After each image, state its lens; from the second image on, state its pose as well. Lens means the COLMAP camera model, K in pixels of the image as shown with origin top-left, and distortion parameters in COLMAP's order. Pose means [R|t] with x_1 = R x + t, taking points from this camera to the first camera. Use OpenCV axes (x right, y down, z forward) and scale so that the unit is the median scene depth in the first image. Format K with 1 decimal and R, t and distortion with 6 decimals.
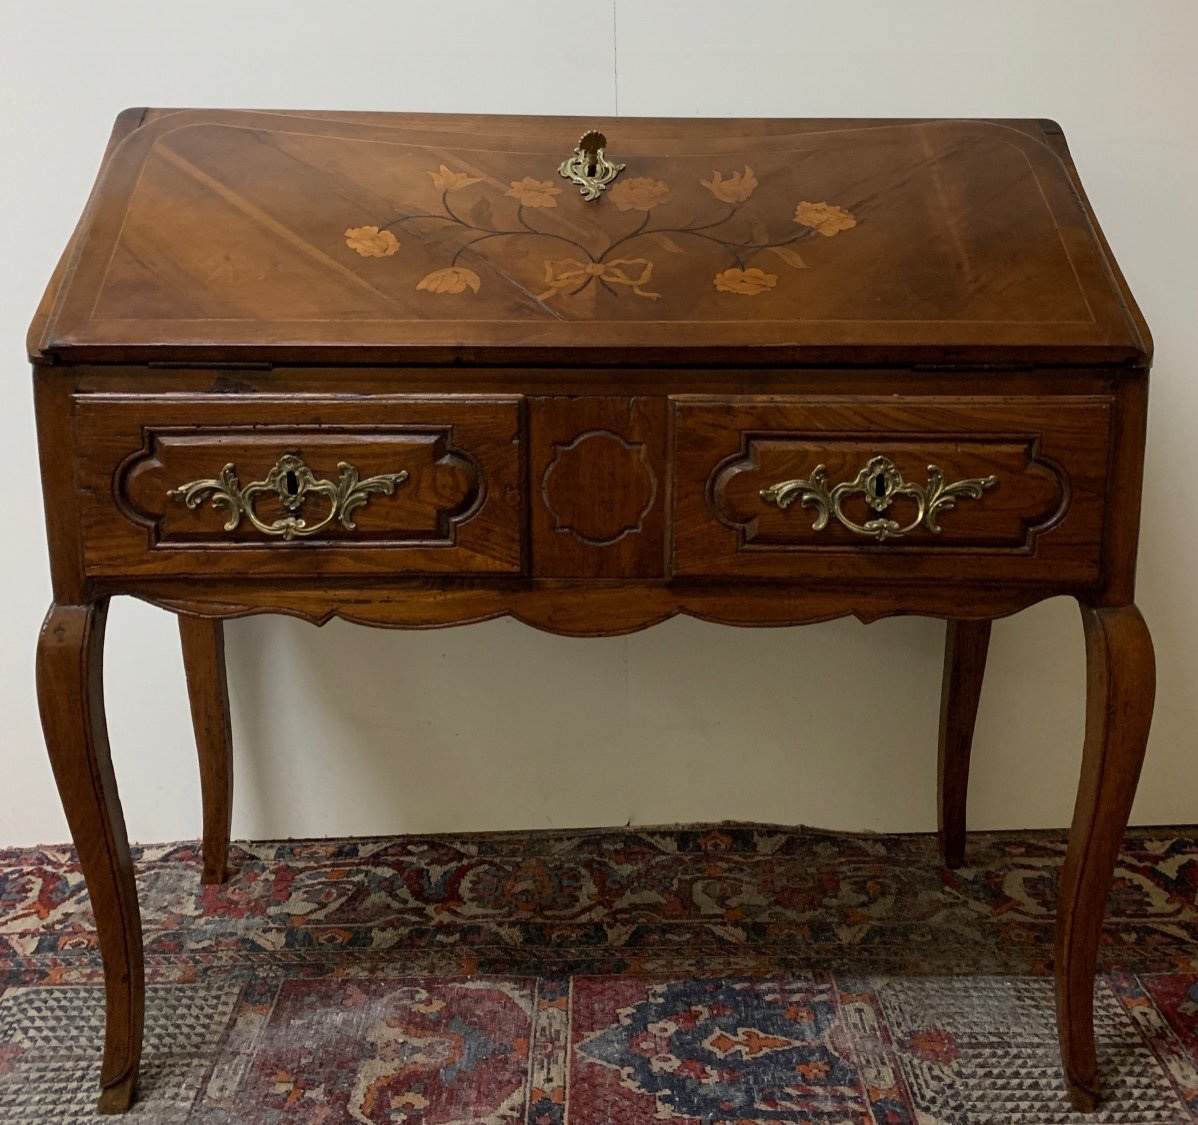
lens RADIAL K [[1219.5, 0, 624.7], [0, 1219.5, 484.0], [0, 0, 1]] dist [0.010343, 0.000000]
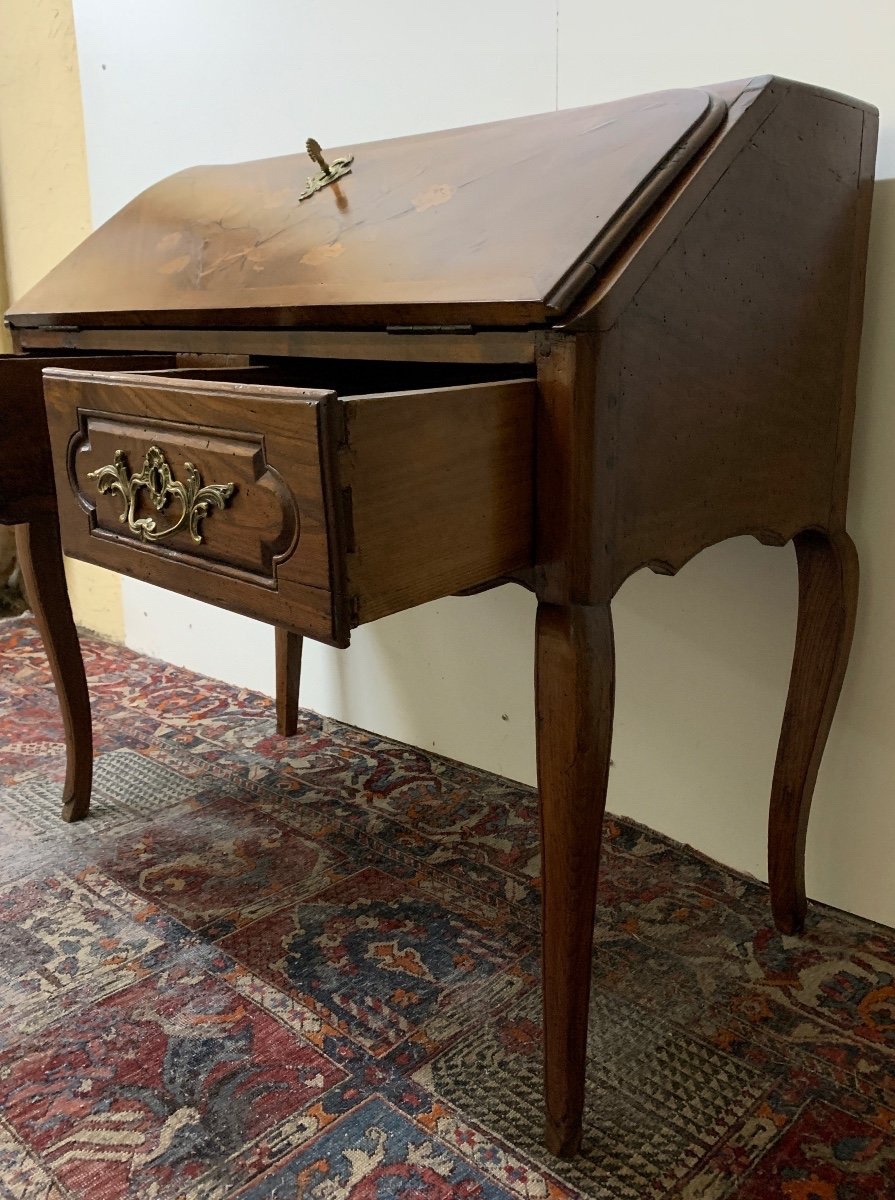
lens RADIAL K [[972.6, 0, 518.1], [0, 972.6, 588.2], [0, 0, 1]] dist [0.028272, -0.028148]
pose [[0.749579, 0.163473, -0.641411, 0.704915], [-0.145233, 0.986029, 0.081579, 0.028882], [0.645785, 0.032004, 0.762848, 0.369033]]
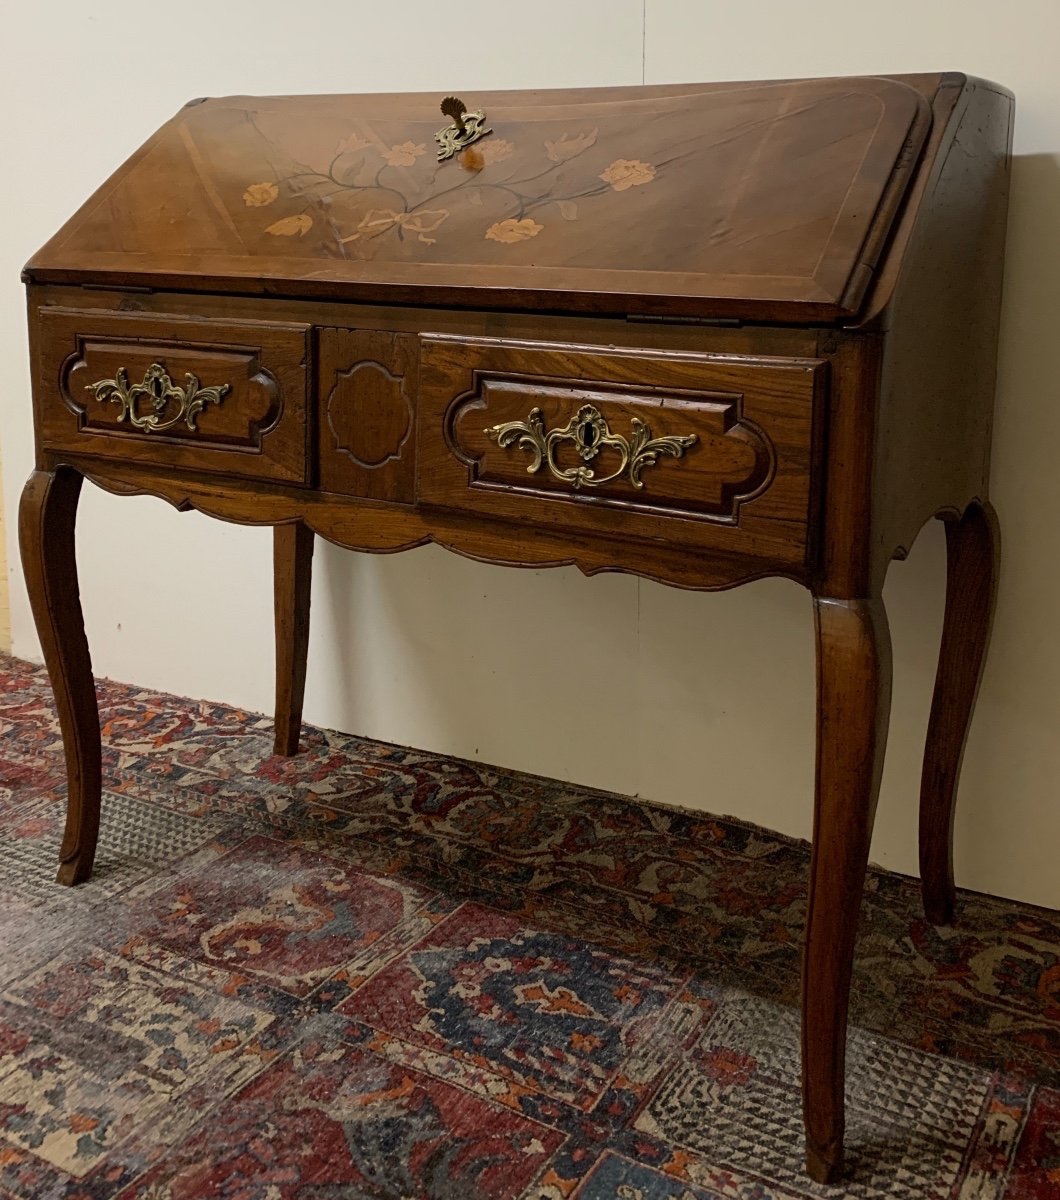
lens RADIAL K [[1190.7, 0, 595.8], [0, 1190.7, 458.6], [0, 0, 1]] dist [0.010564, 0.000000]
pose [[0.879324, 0.100088, -0.465588, 0.538026], [-0.120752, 0.992574, -0.014680, 0.027413], [0.460662, 0.069129, 0.884880, 0.120826]]
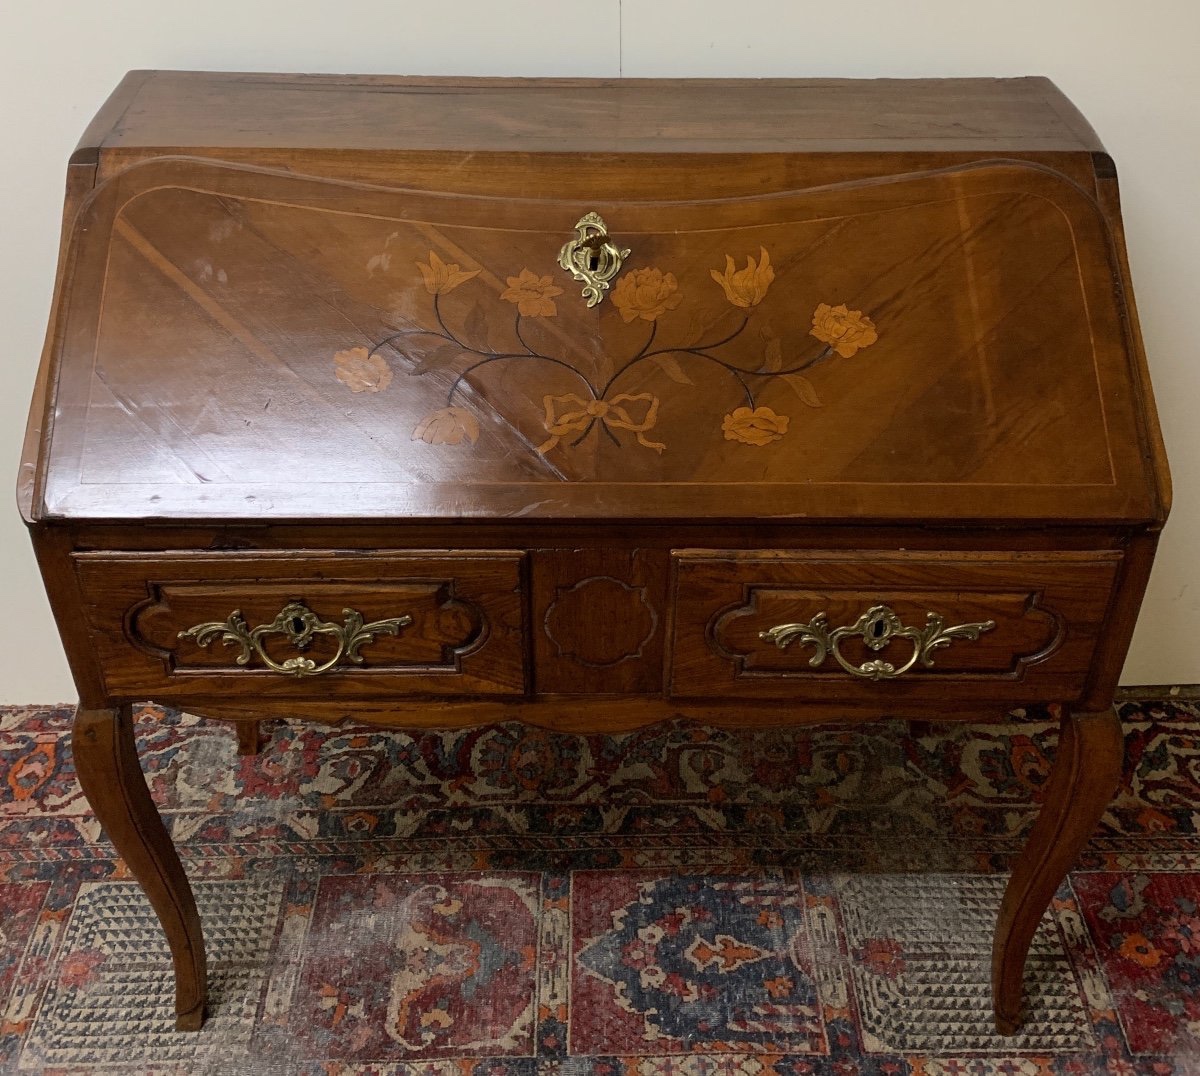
lens RADIAL K [[1202.1, 0, 605.6], [0, 1202.1, 441.2], [0, 0, 1]] dist [0.011790, 0.000000]
pose [[0.999910, 0.011434, -0.006989, -0.009385], [-0.008283, 0.937306, 0.348408, -0.396884], [0.010535, -0.348319, 0.937317, 0.092615]]
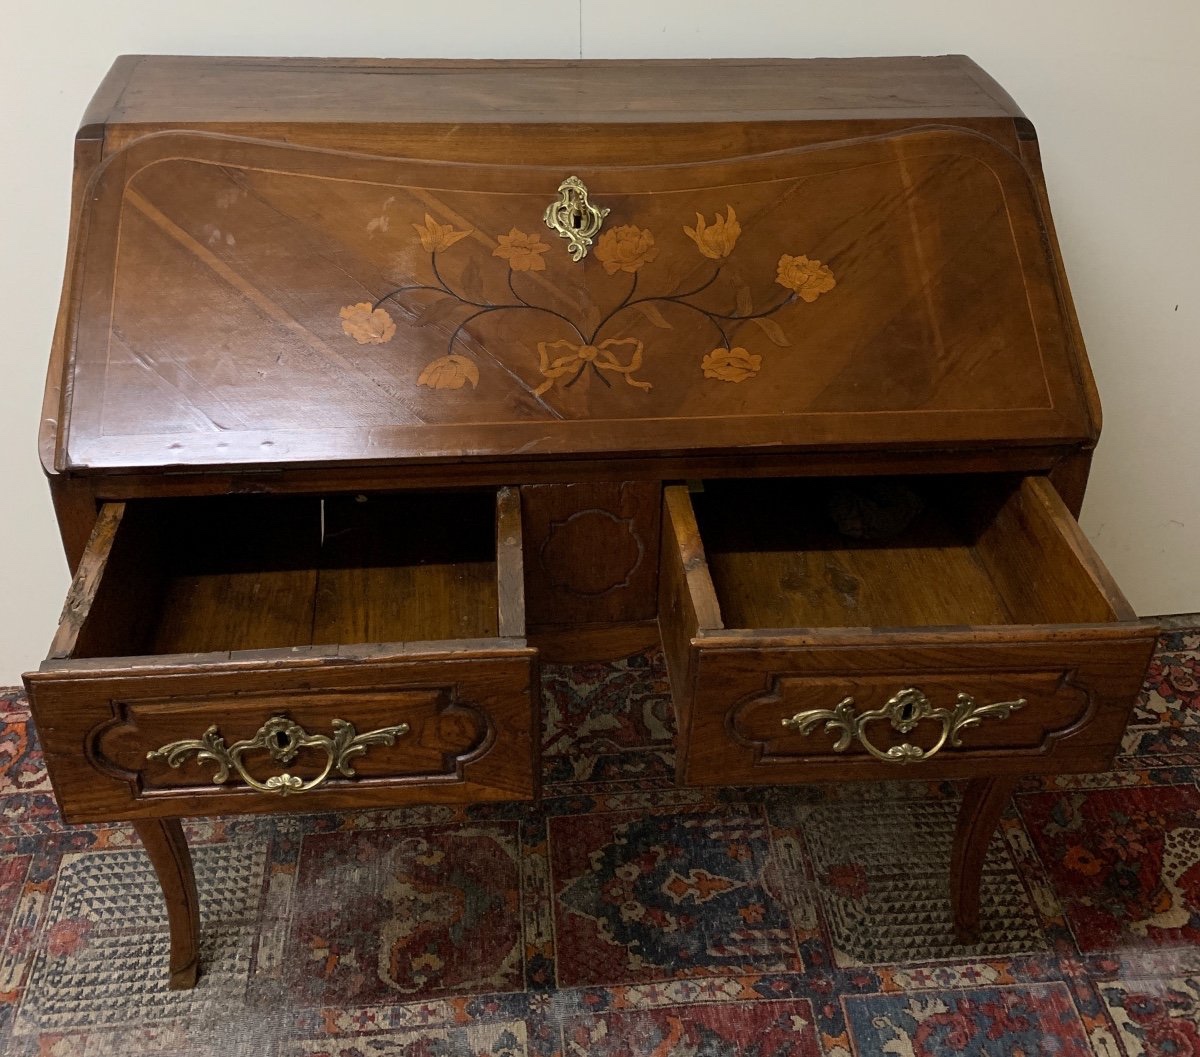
lens RADIAL K [[1190.7, 0, 600.0], [0, 1190.7, 384.3], [0, 0, 1]] dist [0.010564, 0.000000]
pose [[0.997787, -0.016310, 0.064454, -0.065615], [-0.003986, 0.953024, 0.302870, -0.378278], [-0.066366, -0.302456, 0.950850, 0.025245]]
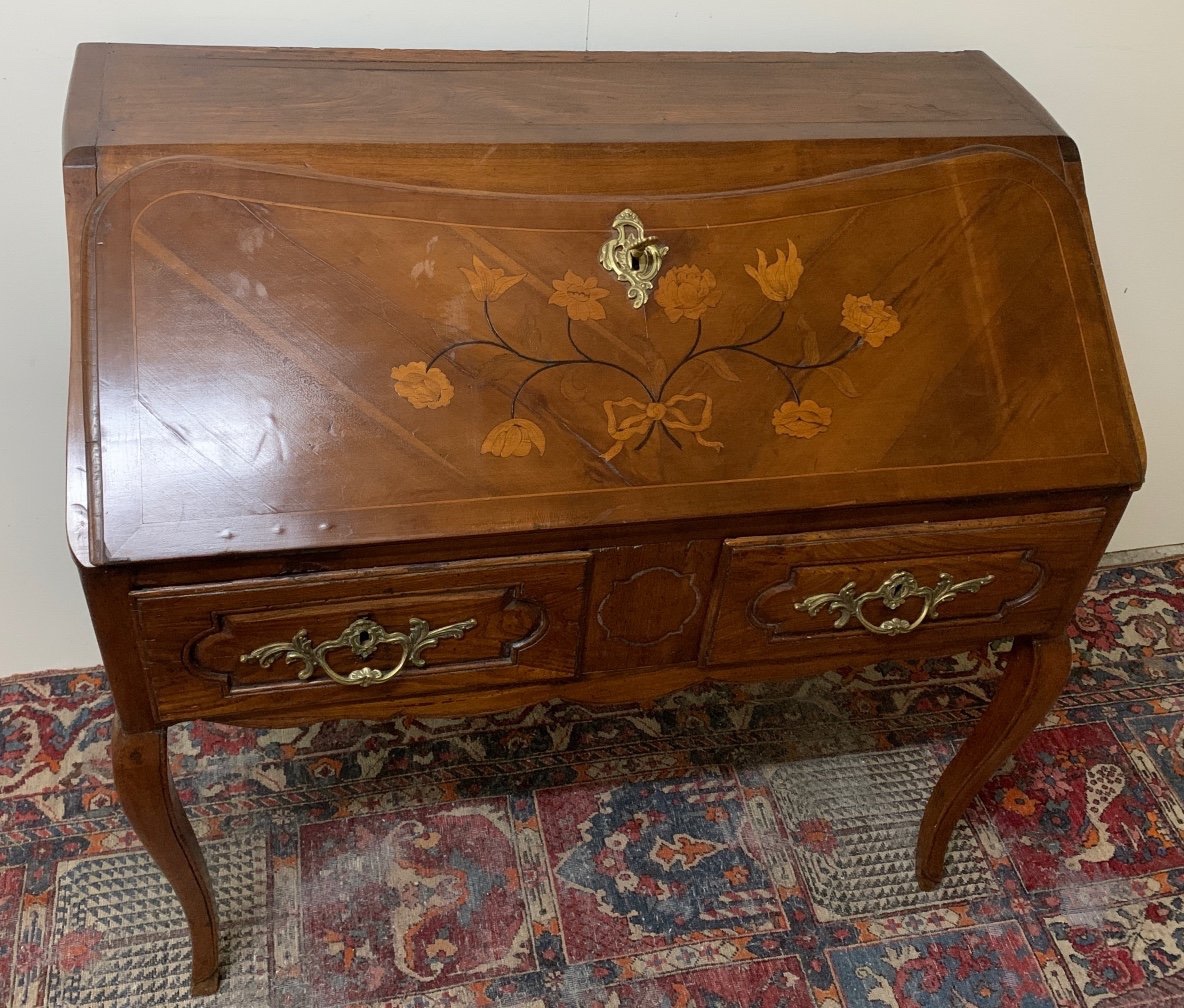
lens RADIAL K [[1101.2, 0, 563.6], [0, 1101.2, 442.1], [0, 0, 1]] dist [0.009182, 0.000000]
pose [[0.982945, -0.049256, 0.177181, -0.210897], [-0.036797, 0.891300, 0.451919, -0.454969], [-0.180180, -0.450731, 0.874286, 0.191351]]
